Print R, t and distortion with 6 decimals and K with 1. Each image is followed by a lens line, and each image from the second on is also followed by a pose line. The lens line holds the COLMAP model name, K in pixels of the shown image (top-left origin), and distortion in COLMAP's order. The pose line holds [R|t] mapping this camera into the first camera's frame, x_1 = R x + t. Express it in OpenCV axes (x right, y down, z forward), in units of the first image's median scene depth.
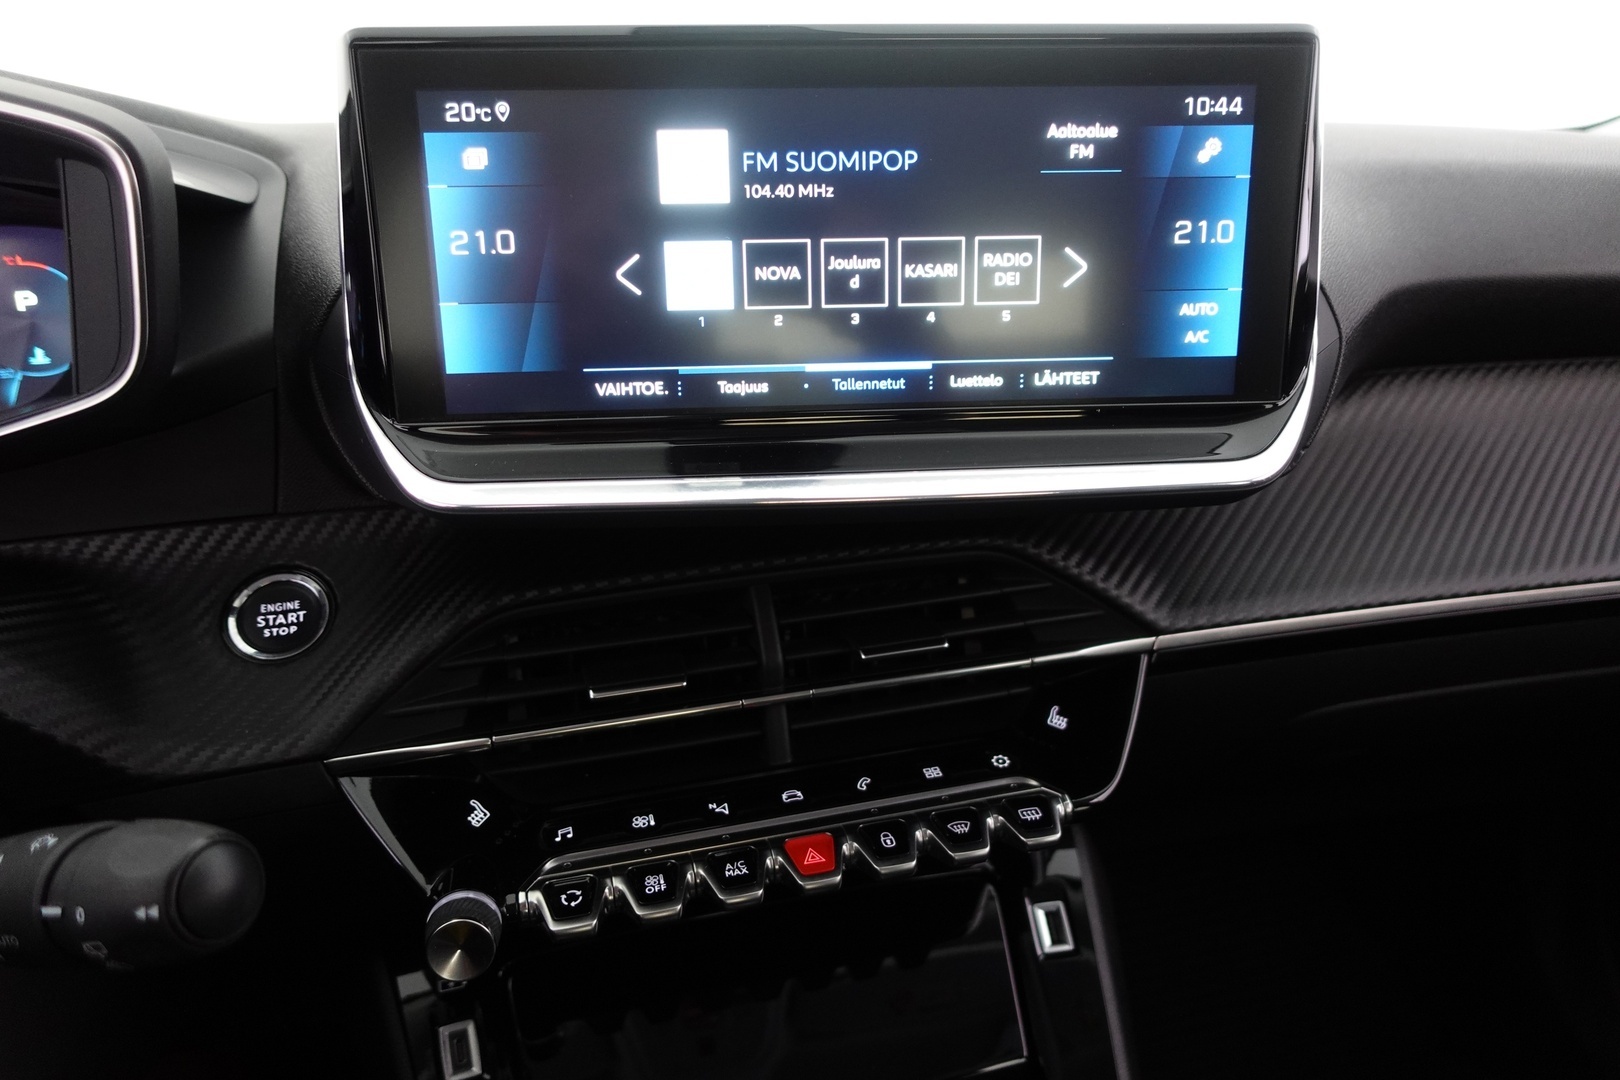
lens RADIAL K [[1118.2, 0, 810.0], [0, 1118.2, 540.0], [0, 0, 1]] dist [-0.002115, 0.003362]
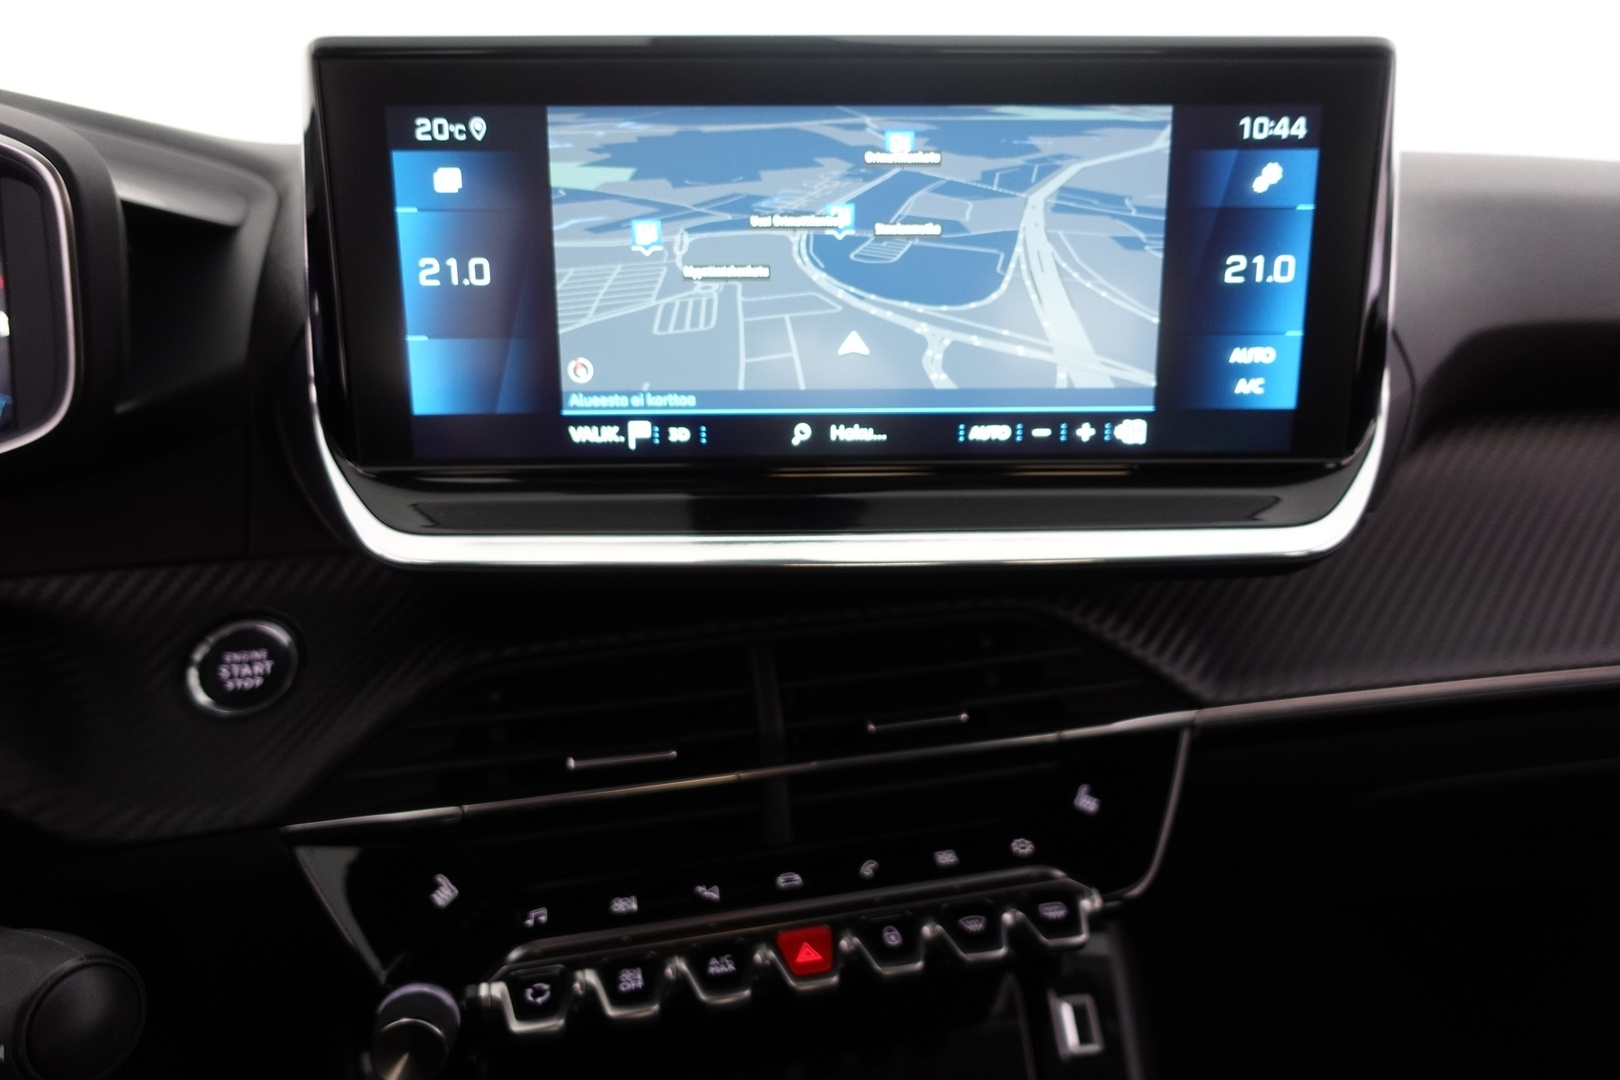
lens RADIAL K [[1110.5, 0, 810.0], [0, 1110.5, 540.0], [0, 0, 1]] dist [0.002561, -0.004188]
pose [[0.998816, 0.022434, -0.043172, 0.036471], [-0.023180, 0.999589, -0.016856, -0.035403], [0.042776, 0.017837, 0.998925, 0.101436]]
